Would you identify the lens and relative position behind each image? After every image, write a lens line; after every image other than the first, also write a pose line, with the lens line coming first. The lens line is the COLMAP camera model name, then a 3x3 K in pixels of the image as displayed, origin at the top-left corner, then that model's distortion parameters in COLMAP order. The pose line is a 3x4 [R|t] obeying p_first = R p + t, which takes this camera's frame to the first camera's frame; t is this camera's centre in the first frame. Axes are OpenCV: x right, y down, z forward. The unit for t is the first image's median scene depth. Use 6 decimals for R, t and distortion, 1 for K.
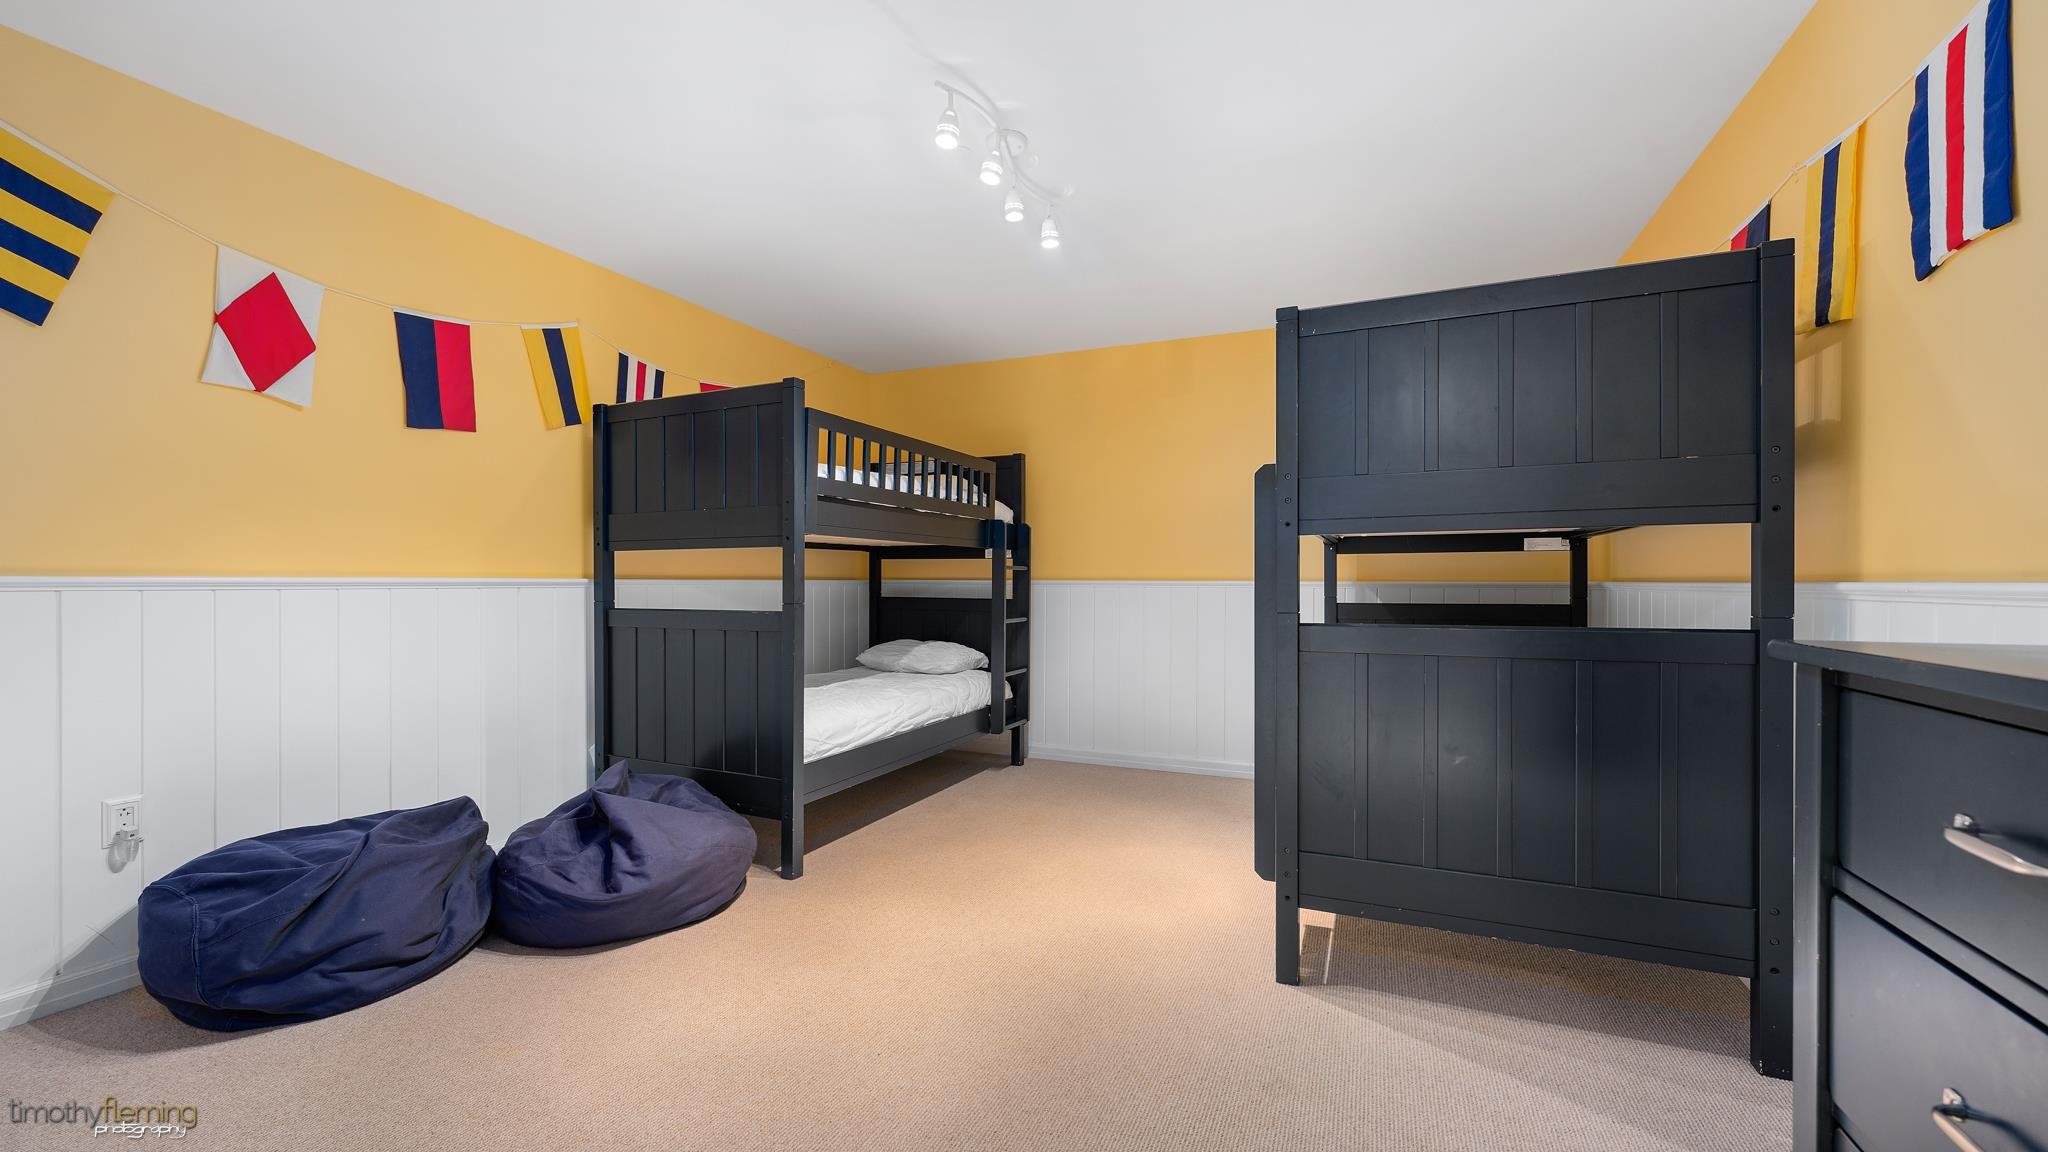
lens RADIAL K [[814.1, 0, 1023.1], [0, 814.1, 576.0], [0, 0, 1]] dist [0.001110, -0.000532]
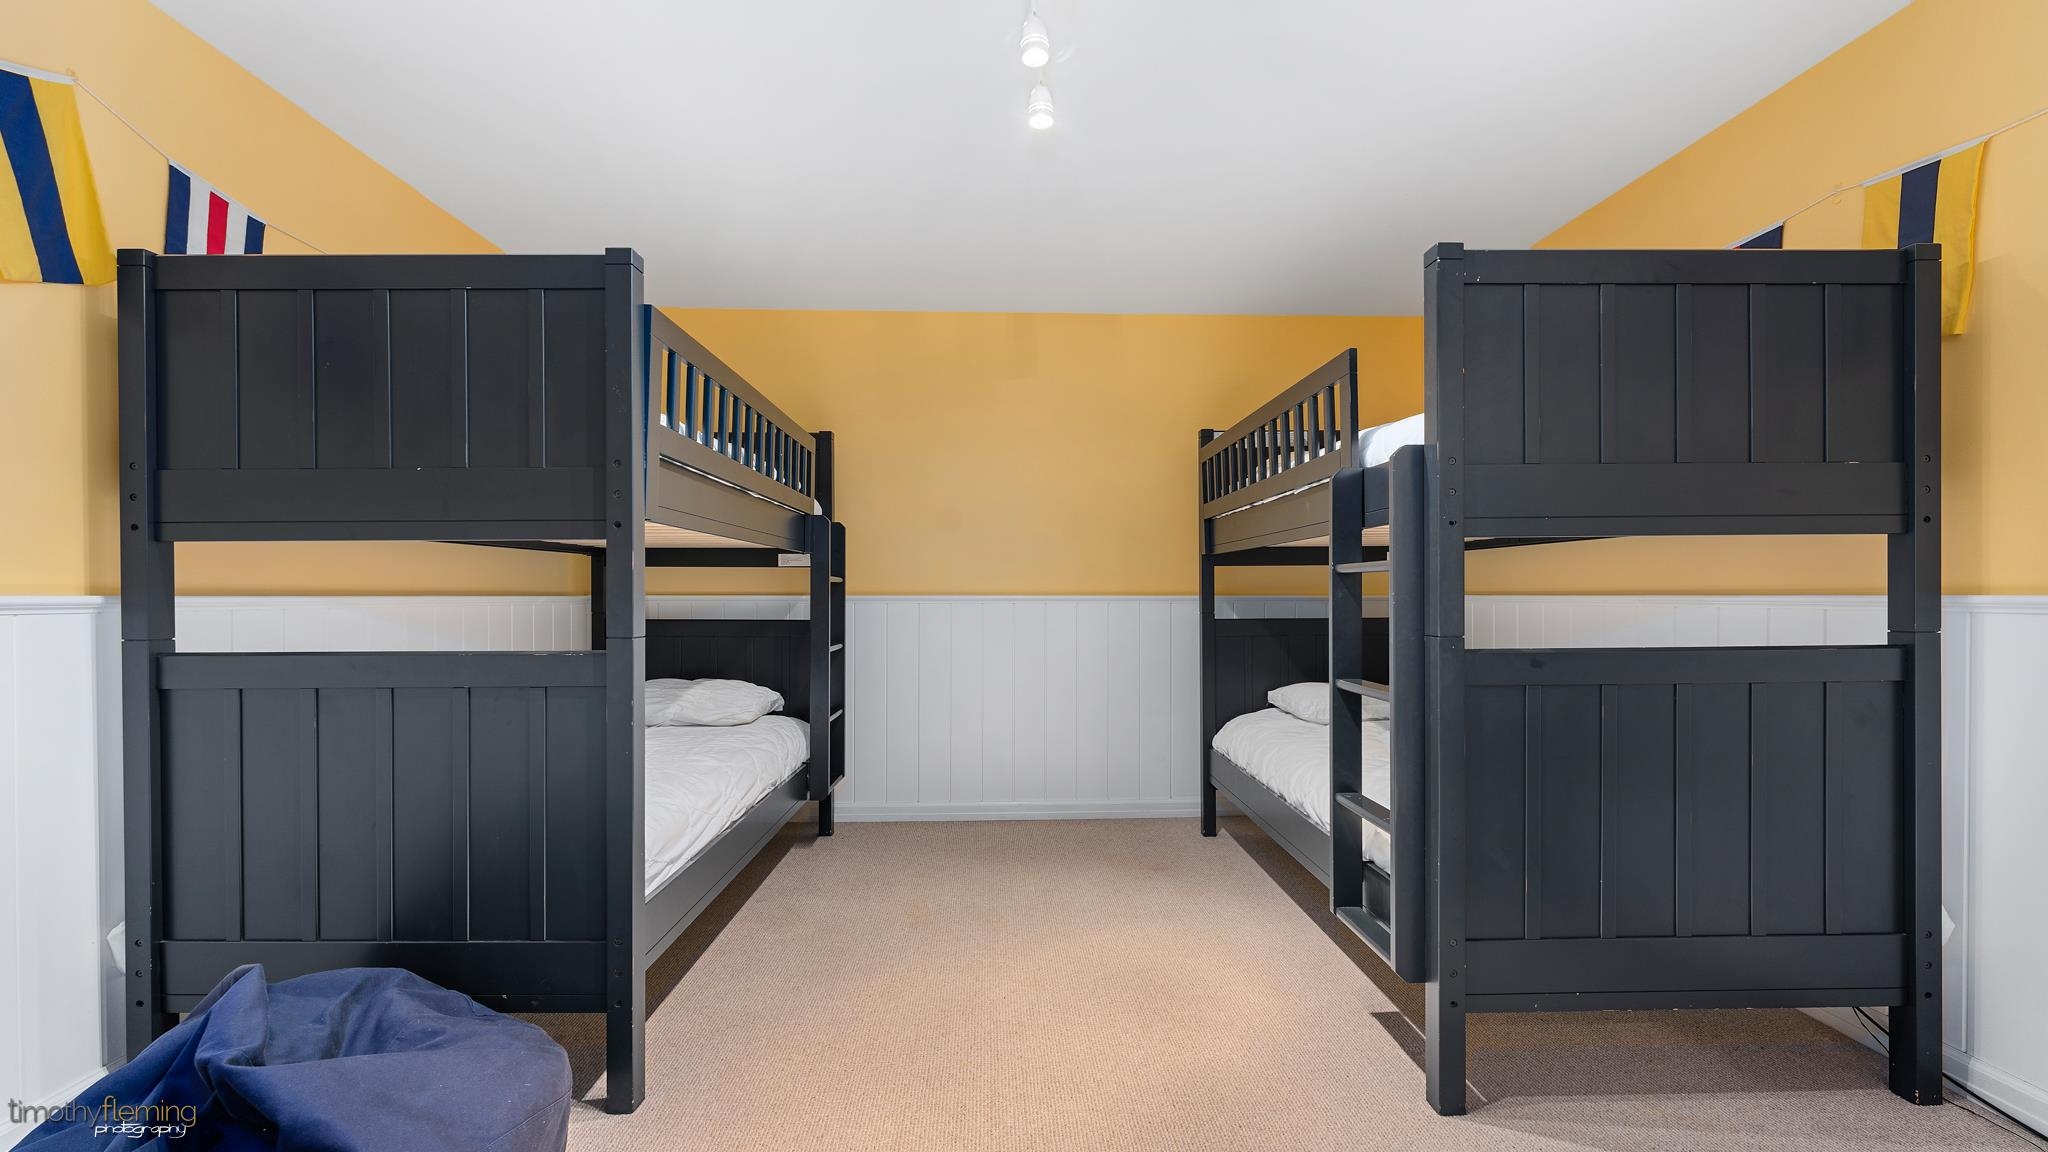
lens RADIAL K [[826.1, 0, 1022.8], [0, 826.1, 593.0], [0, 0, 1]] dist [0.000222, -0.000441]
pose [[0.902024, -0.002225, 0.431679, -0.243963], [0.000804, 0.999994, 0.003474, 0.000386], [-0.431684, -0.002786, 0.902020, 0.298197]]
